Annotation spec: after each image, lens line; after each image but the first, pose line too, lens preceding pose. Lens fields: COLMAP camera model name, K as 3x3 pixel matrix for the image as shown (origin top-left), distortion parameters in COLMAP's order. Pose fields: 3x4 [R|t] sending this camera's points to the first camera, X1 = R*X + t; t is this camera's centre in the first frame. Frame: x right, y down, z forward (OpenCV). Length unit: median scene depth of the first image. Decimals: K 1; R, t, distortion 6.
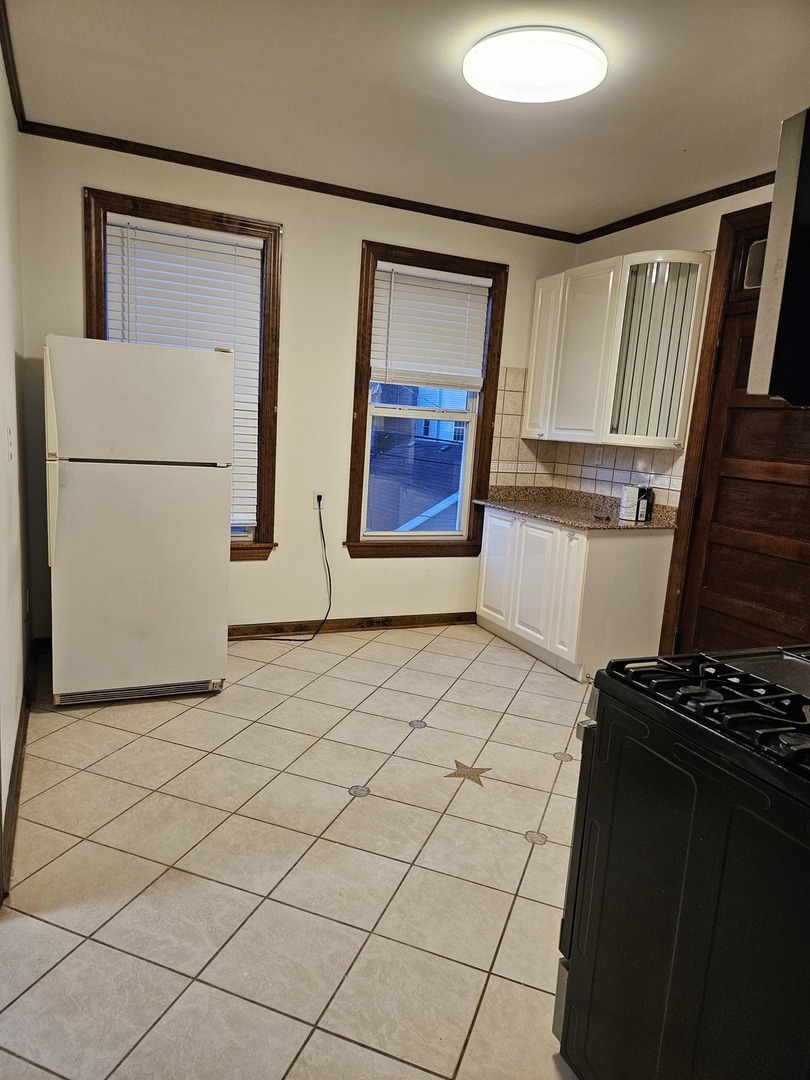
lens RADIAL K [[717.7, 0, 399.3], [0, 717.7, 548.5], [0, 0, 1]] dist [0.075940, -0.072880]
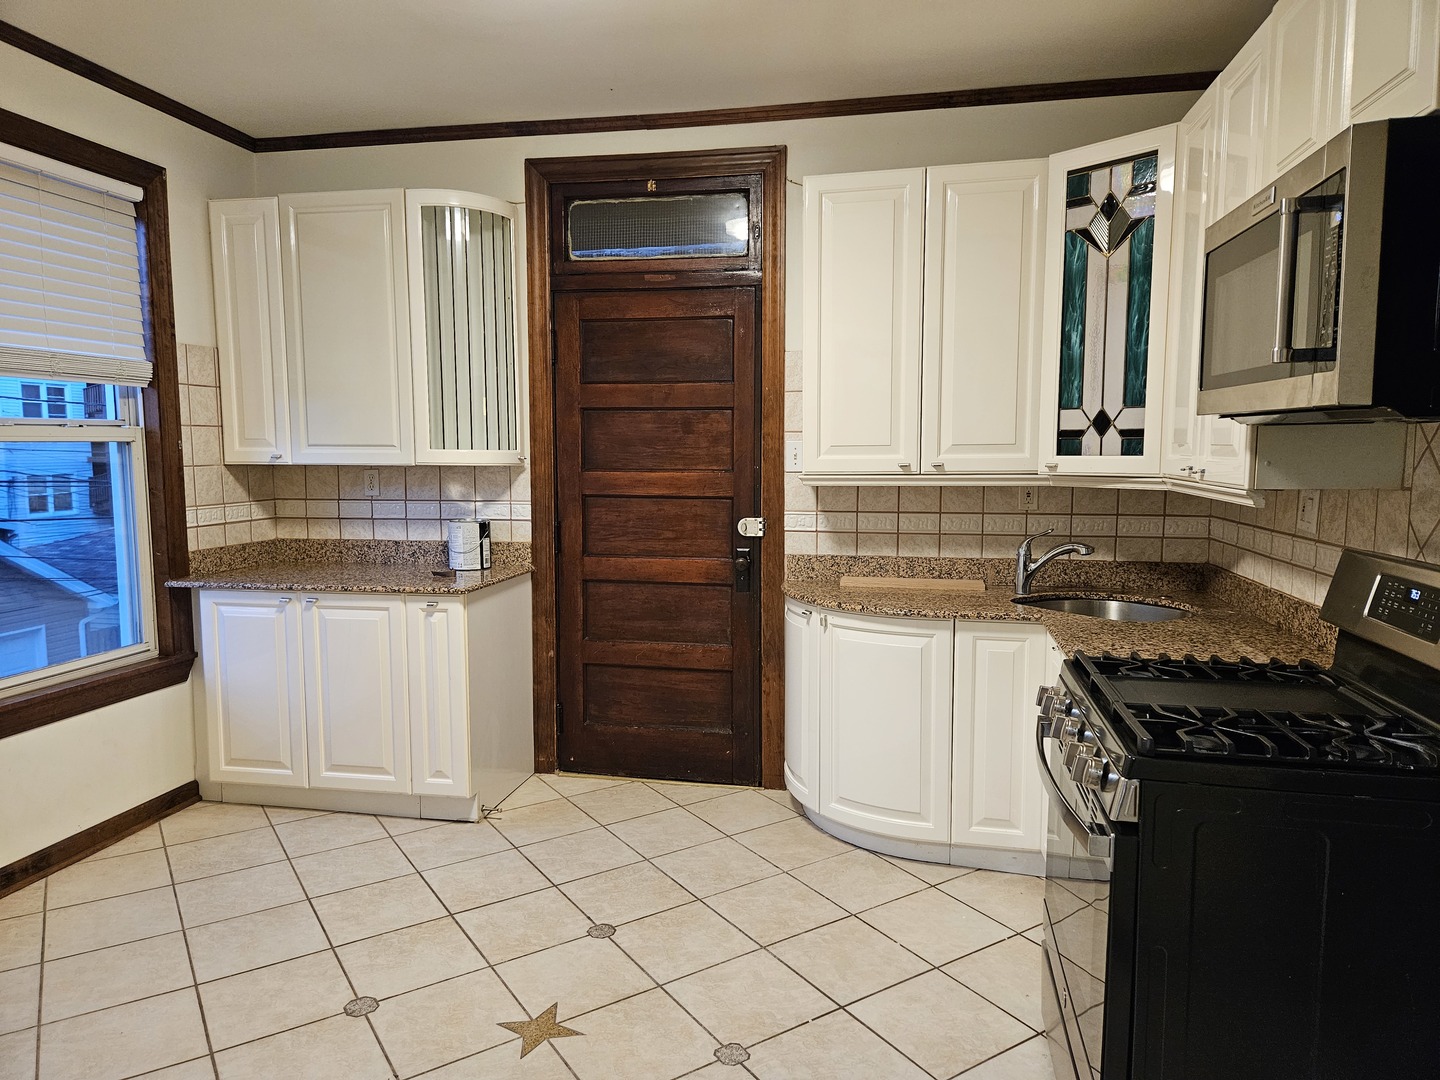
lens RADIAL K [[956.9, 0, 720.7], [0, 956.9, 544.2], [0, 0, 1]] dist [0.075940, -0.072880]
pose [[0.579076, -0.145923, 0.802108, -0.274512], [0.177441, 0.982825, 0.050698, -0.065902], [-0.795730, 0.112969, 0.595023, 0.246339]]
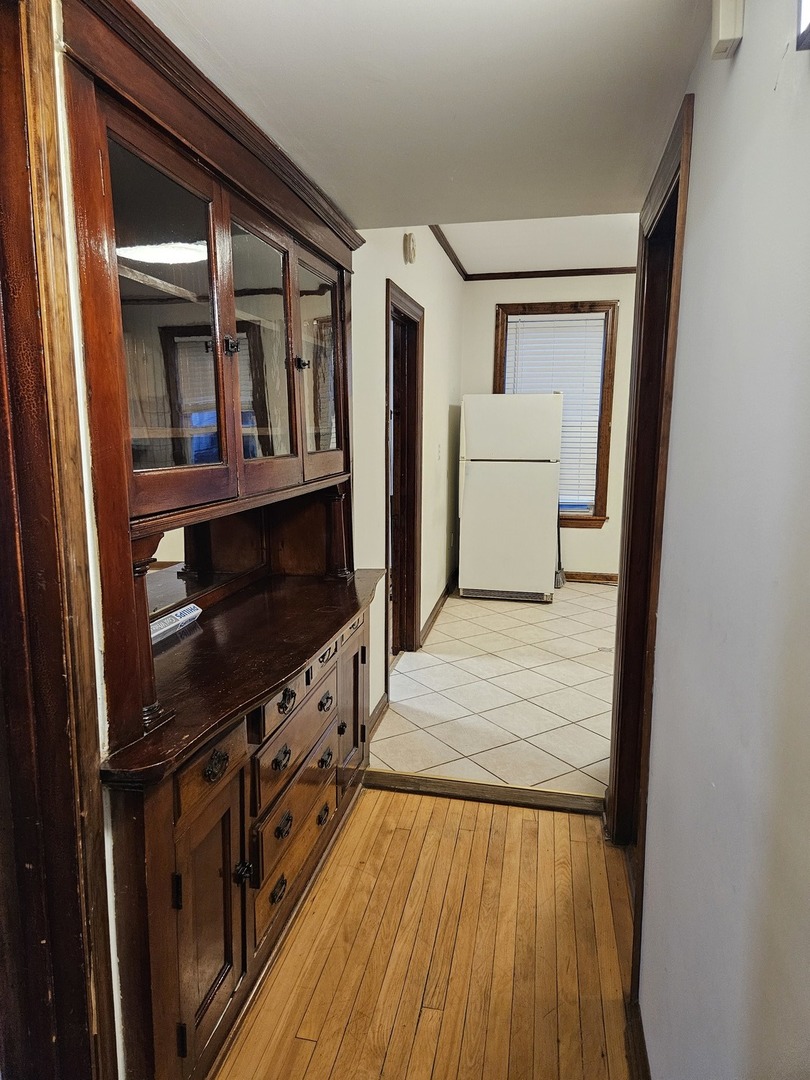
lens RADIAL K [[717.7, 0, 399.3], [0, 717.7, 548.5], [0, 0, 1]] dist [0.075940, -0.072880]
pose [[0.812502, 0.043141, -0.581360, 0.337800], [-0.055079, 0.998478, -0.002883, 0.084380], [0.580350, 0.034363, 0.813642, -0.423766]]
